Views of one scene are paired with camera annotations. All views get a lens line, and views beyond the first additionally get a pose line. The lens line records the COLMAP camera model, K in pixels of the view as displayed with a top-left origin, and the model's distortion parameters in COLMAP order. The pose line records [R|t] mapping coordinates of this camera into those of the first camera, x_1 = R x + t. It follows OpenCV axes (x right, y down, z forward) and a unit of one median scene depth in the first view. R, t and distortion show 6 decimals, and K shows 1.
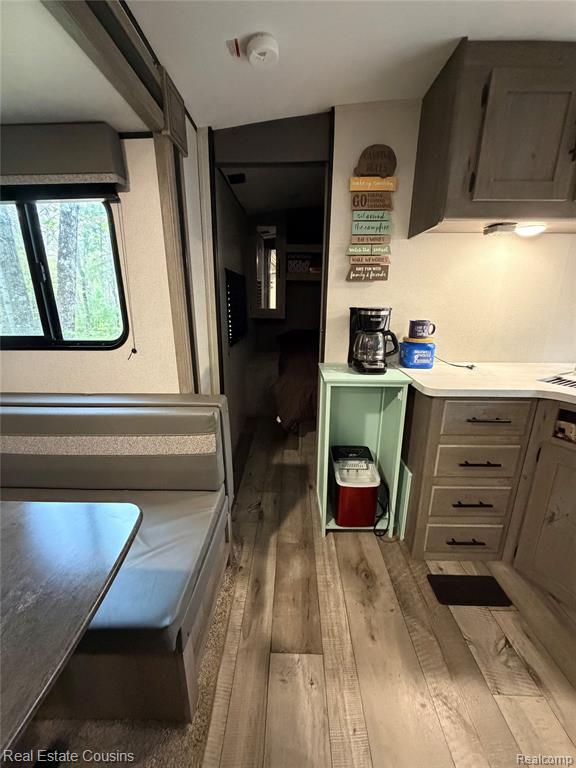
lens RADIAL K [[307.2, 0, 285.5], [0, 307.2, 385.9], [0, 0, 1]] dist [-0.001571, -0.000067]
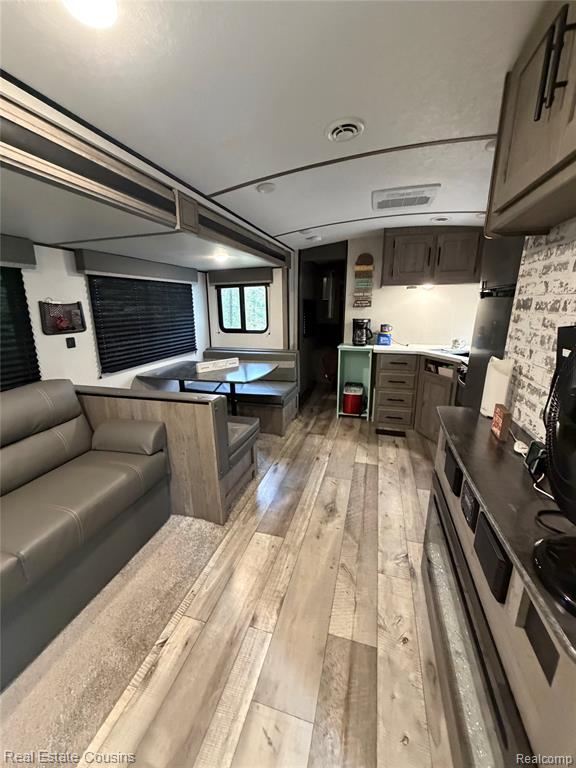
lens RADIAL K [[307.2, 0, 286.7], [0, 307.2, 383.8], [0, 0, 1]] dist [-0.001571, -0.000067]
pose [[0.966717, 0.052644, -0.250375, 0.353452], [-0.058272, 0.998186, -0.015113, 0.324973], [0.249125, 0.029200, 0.968031, -1.470616]]
